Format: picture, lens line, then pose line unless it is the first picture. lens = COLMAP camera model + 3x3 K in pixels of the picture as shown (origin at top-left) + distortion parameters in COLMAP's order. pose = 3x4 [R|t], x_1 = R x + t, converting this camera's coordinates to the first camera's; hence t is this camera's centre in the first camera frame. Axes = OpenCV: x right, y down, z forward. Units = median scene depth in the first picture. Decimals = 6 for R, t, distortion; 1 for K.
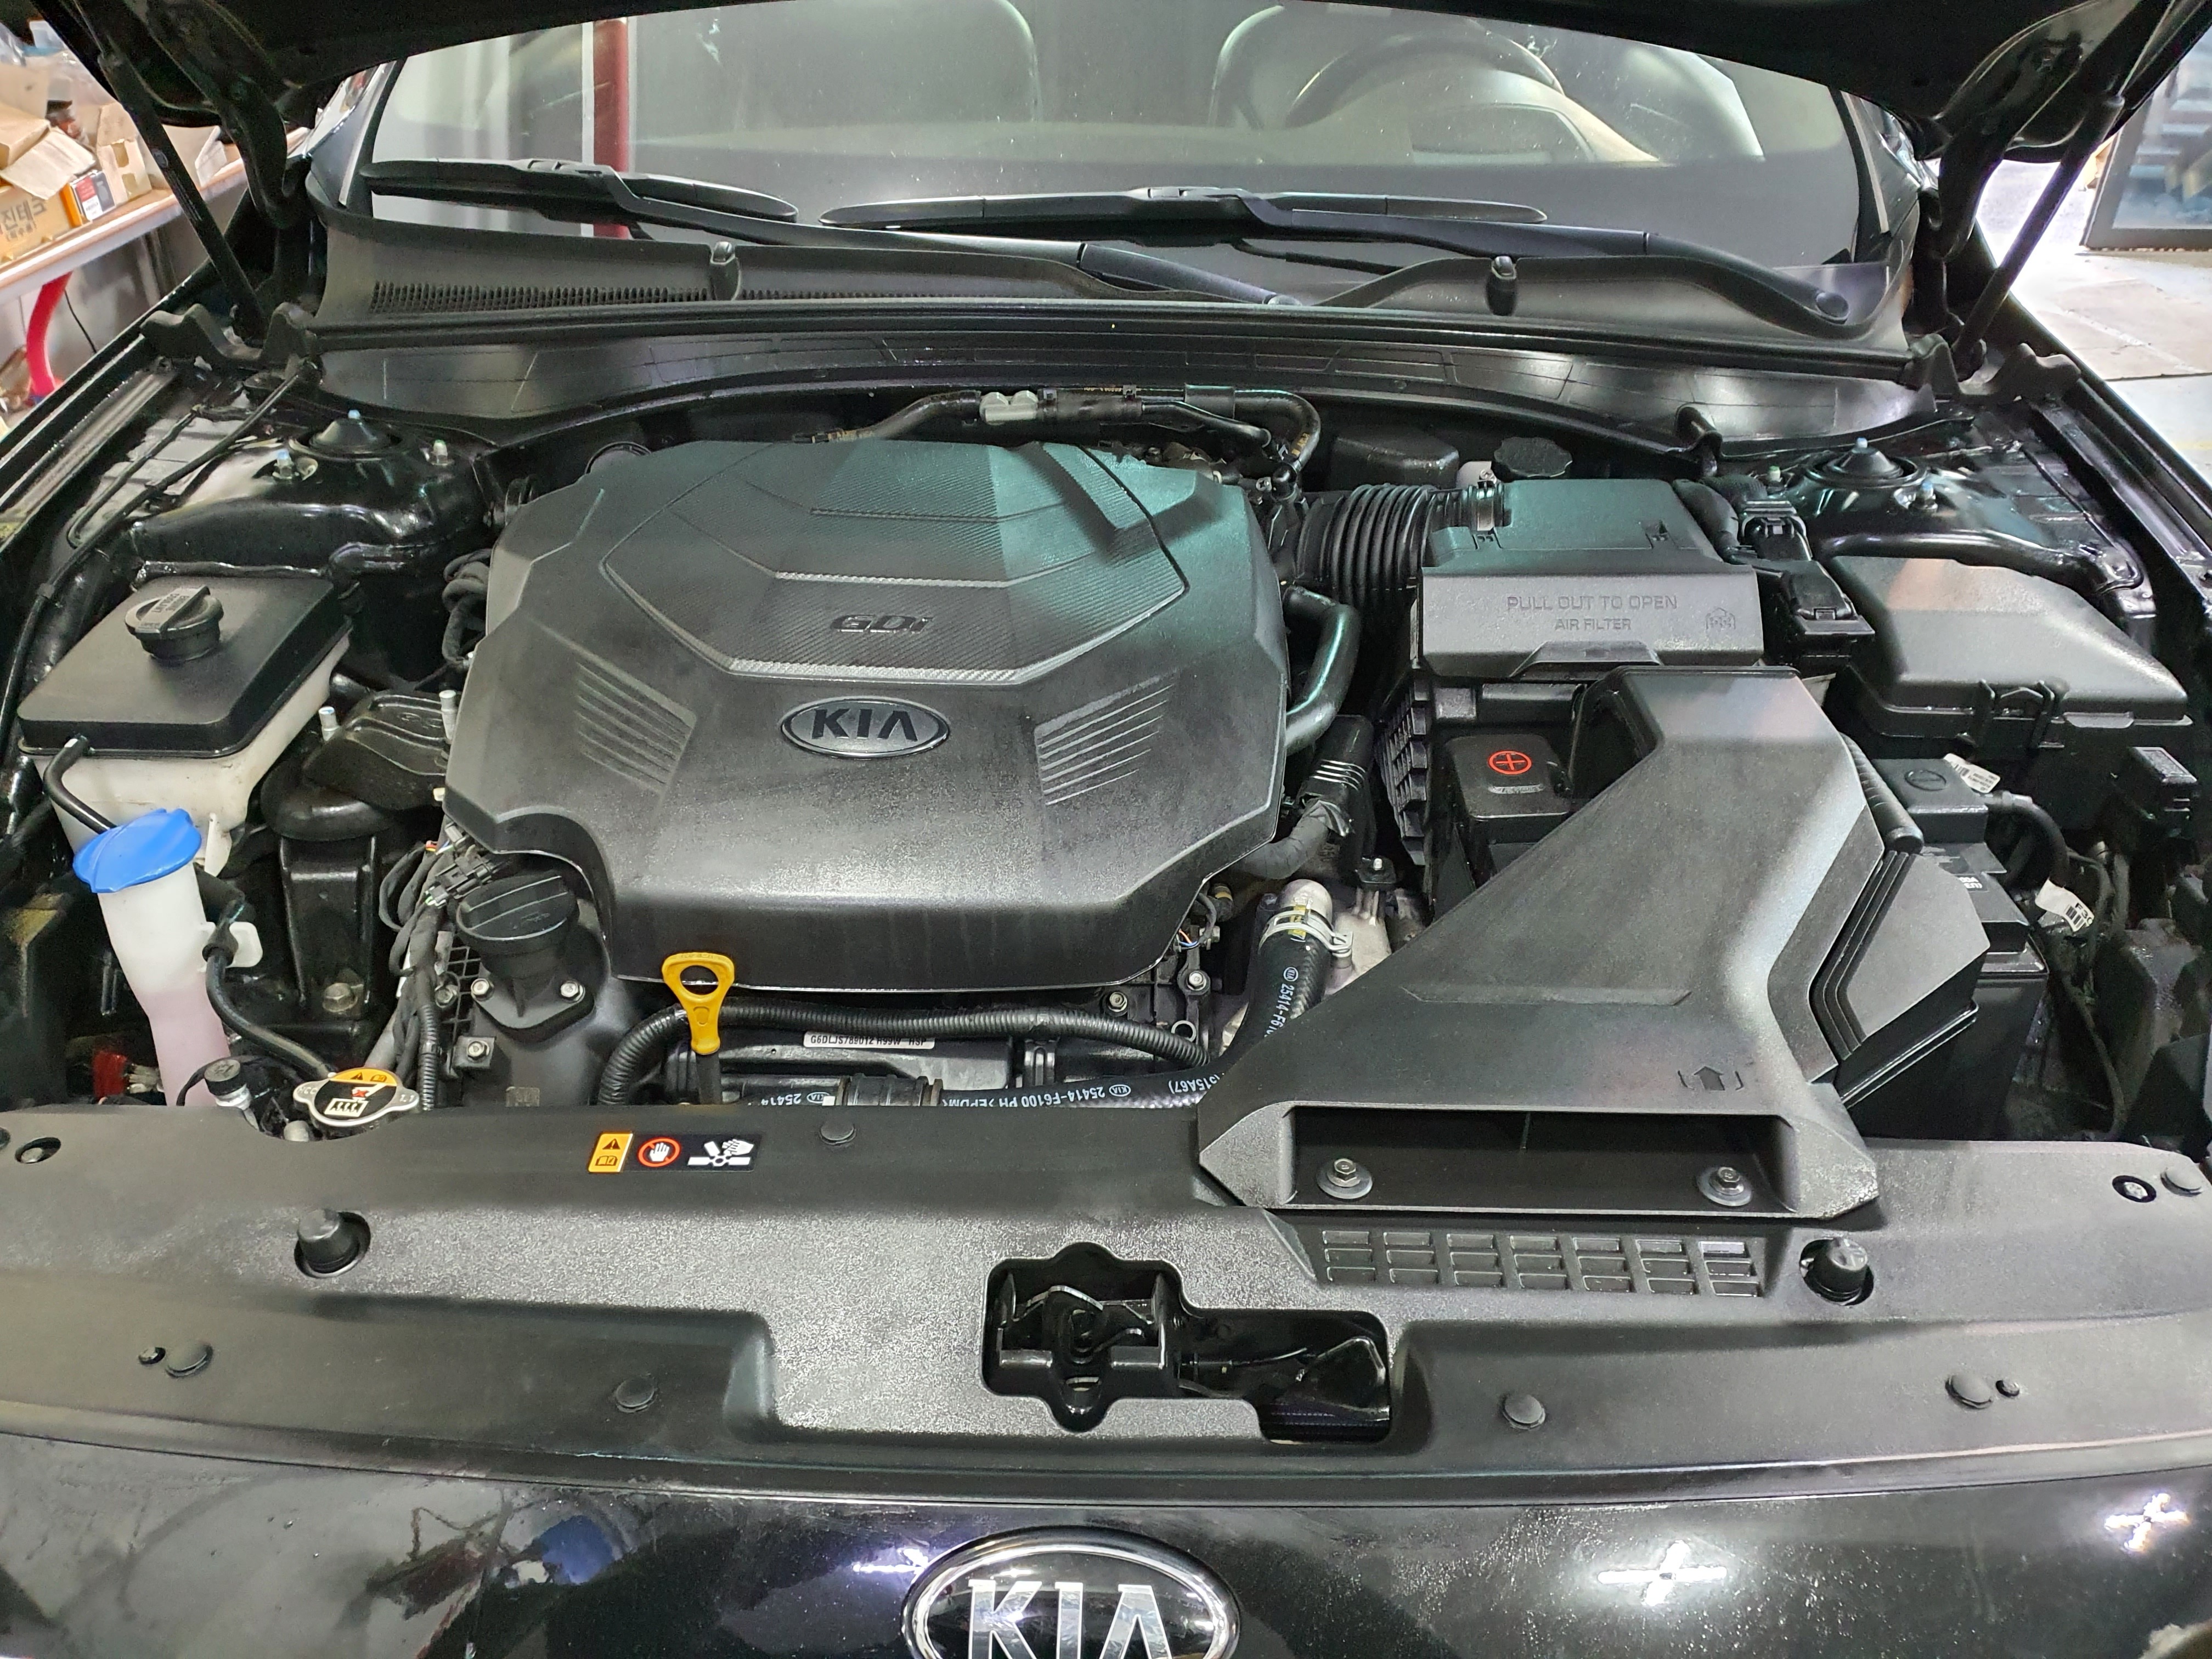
lens RADIAL K [[1676.1, 0, 1097.7], [0, 1676.1, 819.9], [0, 0, 1]] dist [0.145947, -0.348448]
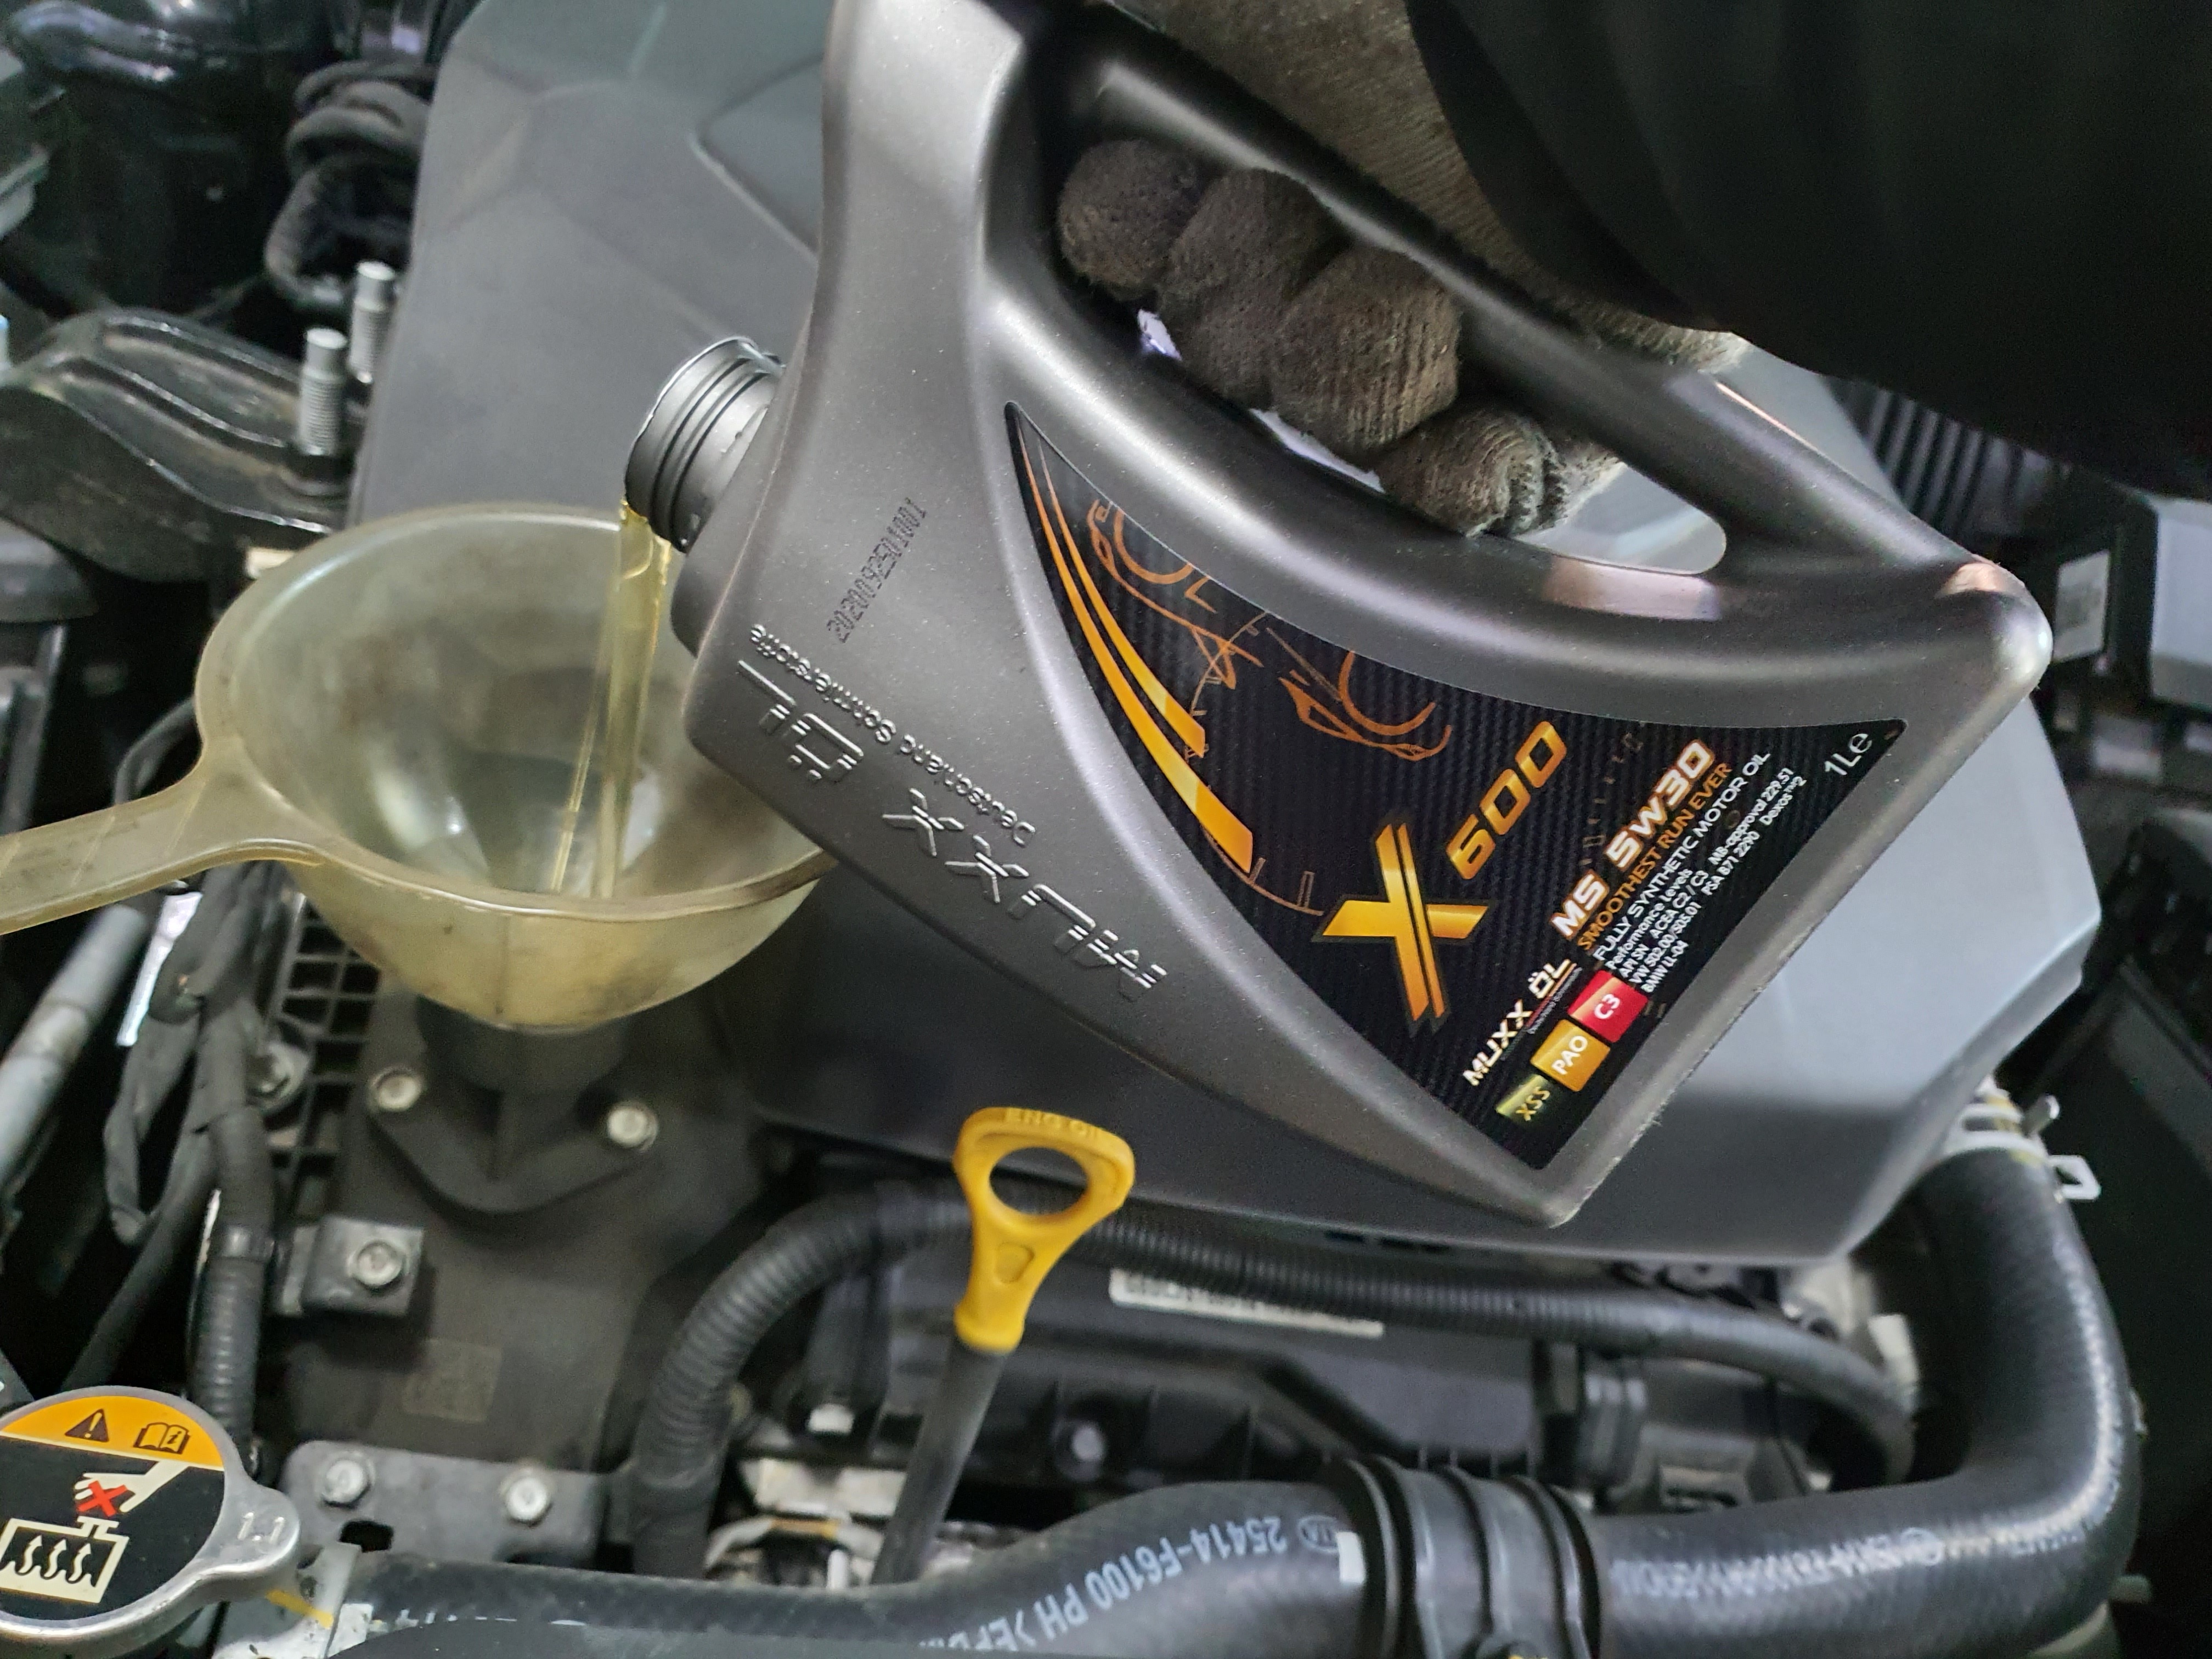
lens RADIAL K [[1733.9, 0, 1106.0], [0, 1733.9, 829.5], [0, 0, 1]] dist [-0.008303, 0.013755]
pose [[0.955397, 0.168554, 0.242499, -0.296362], [-0.182562, 0.982523, 0.036334, -0.003902], [-0.232136, -0.078985, 0.969471, 0.550149]]
